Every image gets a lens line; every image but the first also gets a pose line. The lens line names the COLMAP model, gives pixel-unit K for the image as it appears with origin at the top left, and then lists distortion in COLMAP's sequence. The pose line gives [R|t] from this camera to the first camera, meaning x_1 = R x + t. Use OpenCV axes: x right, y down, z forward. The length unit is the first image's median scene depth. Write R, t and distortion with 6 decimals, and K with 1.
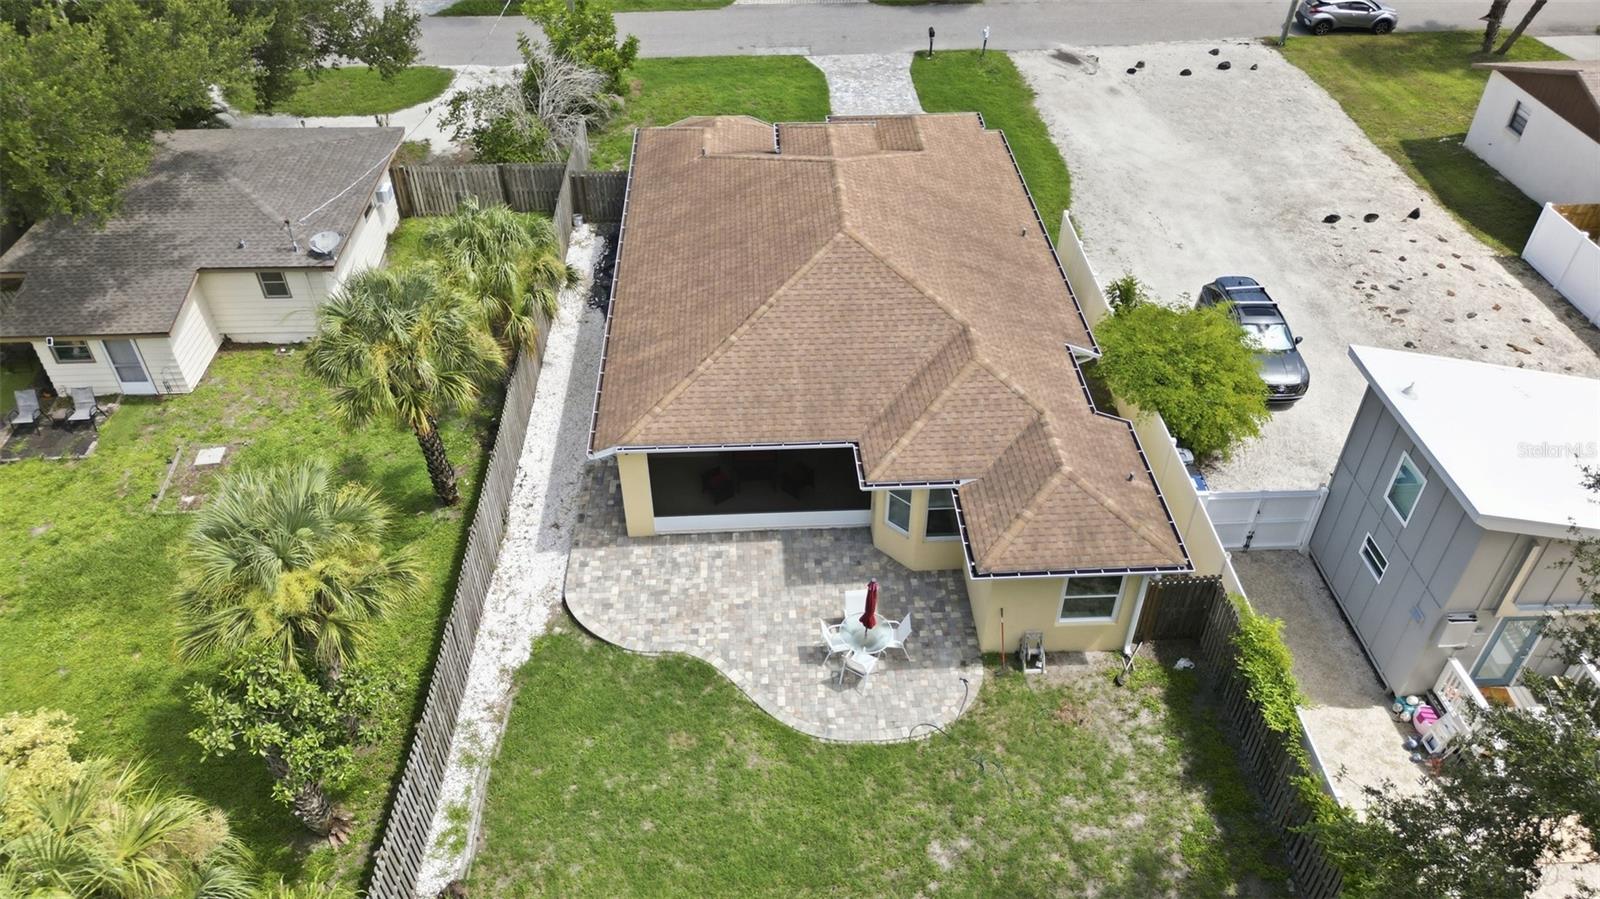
lens RADIAL K [[1120.6, 0, 800.0], [0, 1120.6, 449.5], [0, 0, 1]] dist [0.069405, -0.070239]
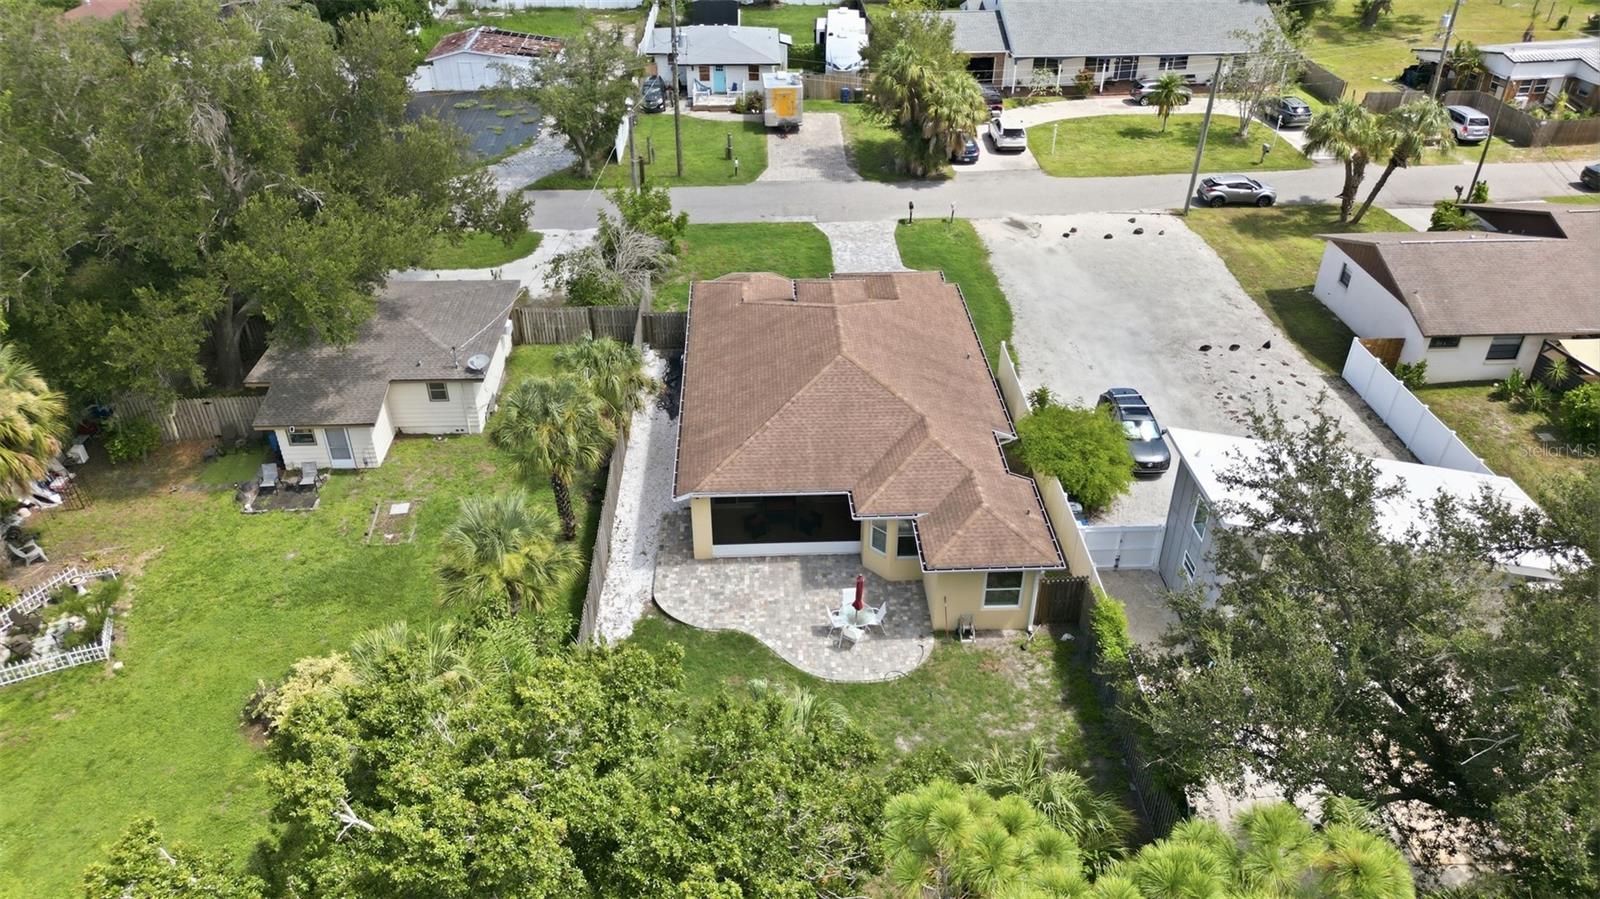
lens RADIAL K [[1120.6, 0, 800.0], [0, 1120.6, 449.5], [0, 0, 1]] dist [0.069405, -0.070239]
pose [[0.999993, 0.002835, -0.002464, -0.011205], [-0.003091, 0.993781, -0.111308, 0.087725], [0.002133, 0.111315, 0.993783, -0.419087]]
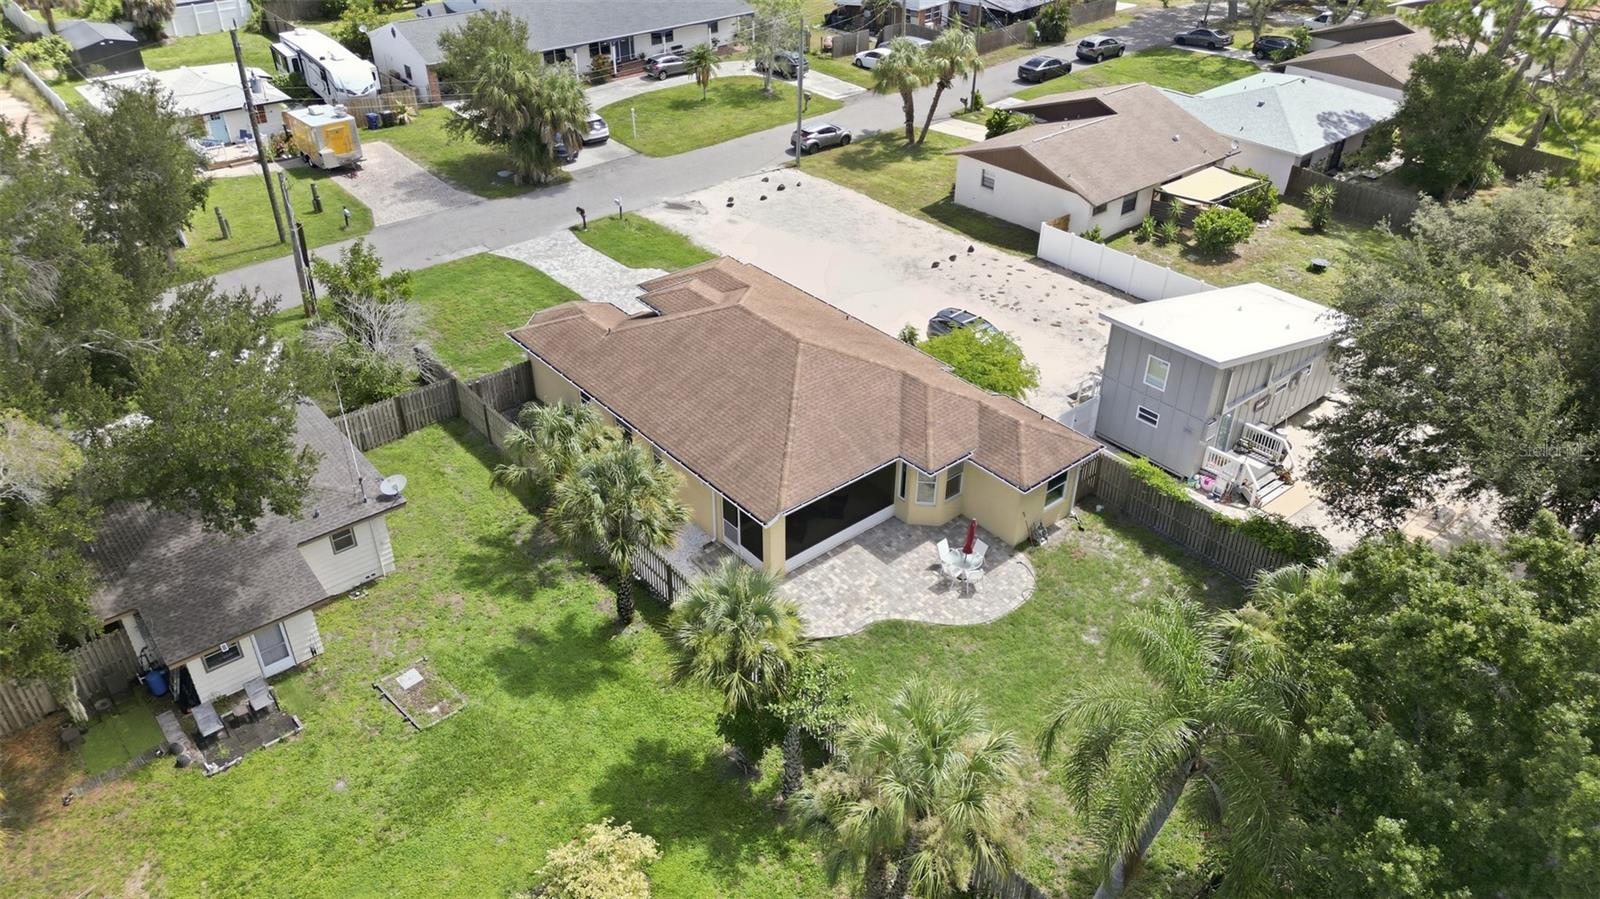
lens RADIAL K [[1120.6, 0, 800.0], [0, 1120.6, 449.5], [0, 0, 1]] dist [0.069405, -0.070239]
pose [[0.793758, -0.331955, 0.509661, -0.708496], [0.383143, 0.923676, 0.004897, -0.063415], [-0.472387, 0.191386, 0.860361, -0.237772]]
